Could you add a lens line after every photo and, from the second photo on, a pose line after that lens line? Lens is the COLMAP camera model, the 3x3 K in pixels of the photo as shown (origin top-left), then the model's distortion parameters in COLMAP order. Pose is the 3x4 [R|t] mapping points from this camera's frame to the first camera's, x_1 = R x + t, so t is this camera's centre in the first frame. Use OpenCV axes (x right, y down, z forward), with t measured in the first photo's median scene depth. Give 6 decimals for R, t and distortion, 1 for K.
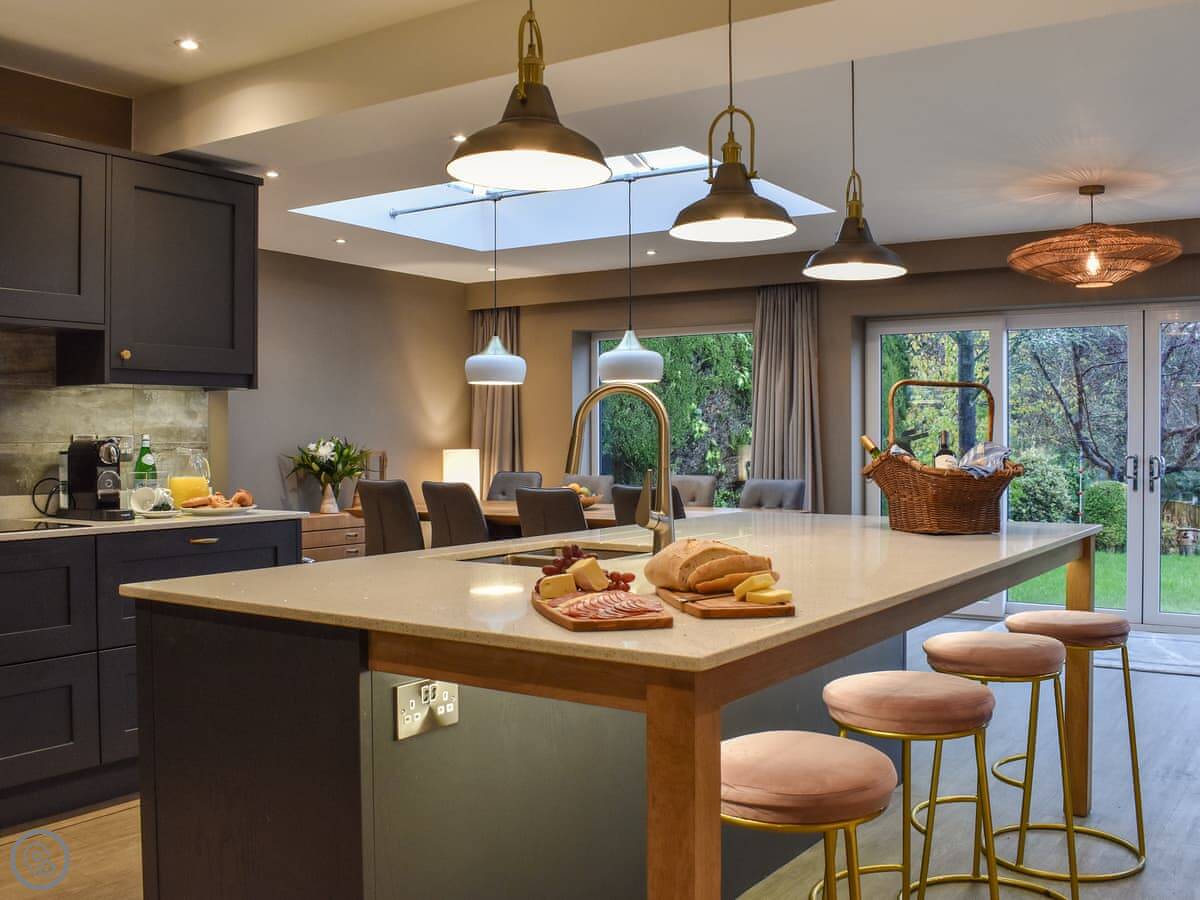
lens RADIAL K [[1191.0, 0, 600.0], [0, 1191.0, 450.0], [0, 0, 1]] dist [0.127917, 0.000912]
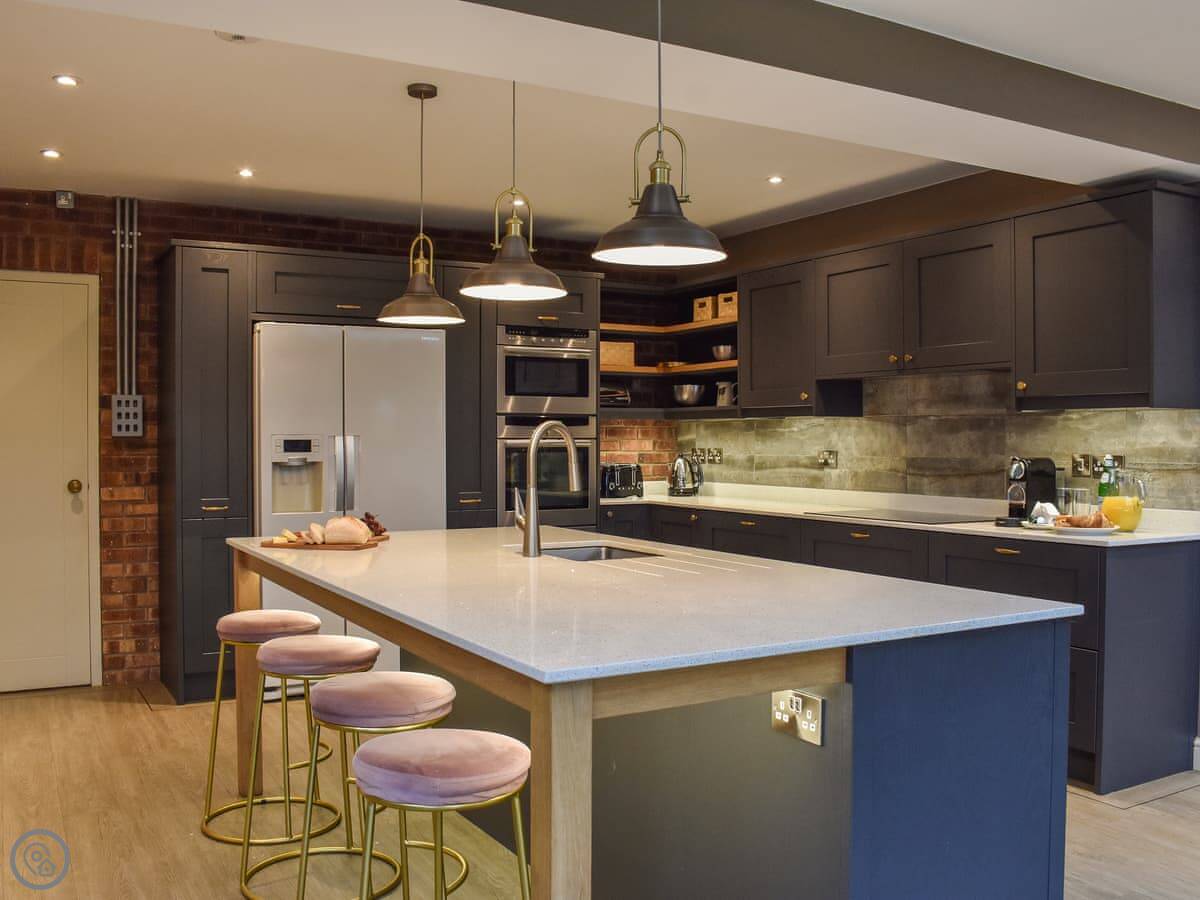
lens RADIAL K [[1105.6, 0, 600.0], [0, 1105.6, 450.0], [0, 0, 1]] dist [-0.076004, 0.000024]
pose [[-0.444863, 0.013471, -0.895497, 0.663932], [-0.011410, 0.999720, 0.020707, -0.030497], [0.895526, 0.019429, -0.444585, 1.005477]]
